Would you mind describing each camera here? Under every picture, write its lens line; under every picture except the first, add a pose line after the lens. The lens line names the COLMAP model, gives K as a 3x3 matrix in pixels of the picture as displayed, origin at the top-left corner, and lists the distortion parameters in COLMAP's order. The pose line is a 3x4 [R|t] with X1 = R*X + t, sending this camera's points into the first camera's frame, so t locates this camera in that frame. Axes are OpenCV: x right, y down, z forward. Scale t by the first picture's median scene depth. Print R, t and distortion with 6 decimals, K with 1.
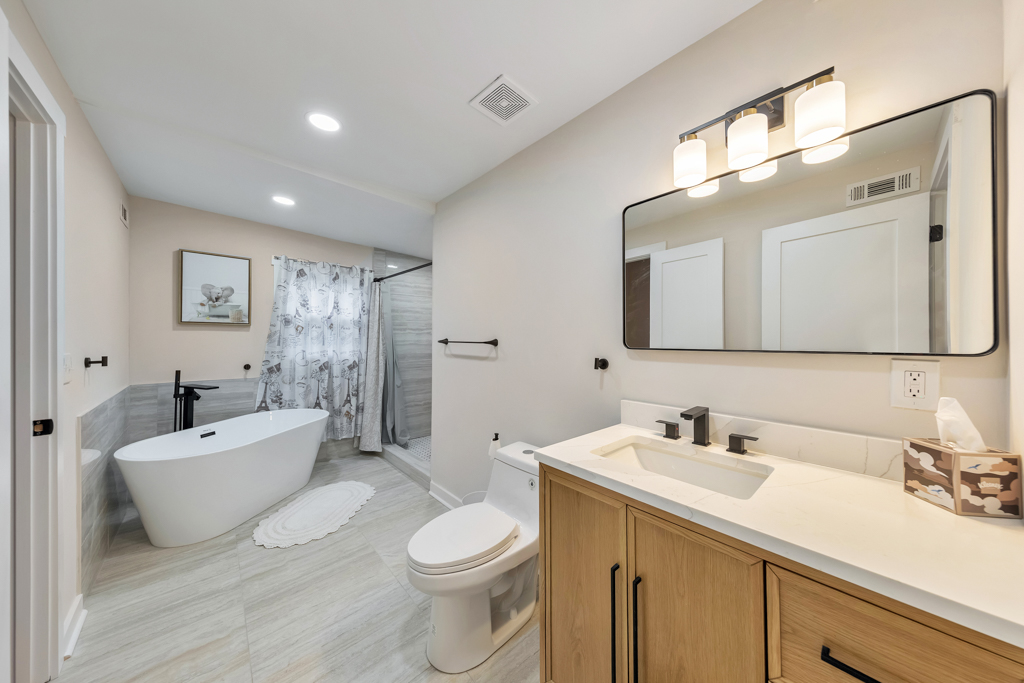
lens RADIAL K [[327.2, 0, 514.4], [0, 327.2, 343.1], [0, 0, 1]] dist [0.004989, -0.000188]
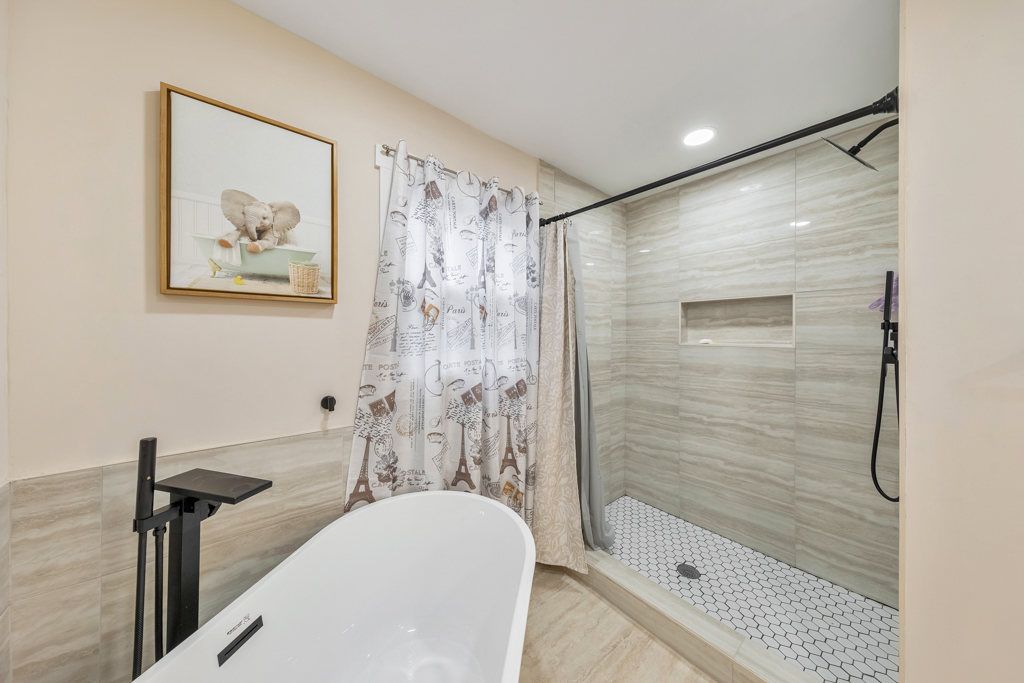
lens RADIAL K [[327.2, 0, 509.1], [0, 327.2, 342.2], [0, 0, 1]] dist [0.004989, -0.000188]
pose [[0.998134, -0.001223, -0.061042, -0.524342], [0.001671, 0.999972, 0.007298, -0.006684], [0.061032, -0.007387, 0.998109, 0.561131]]
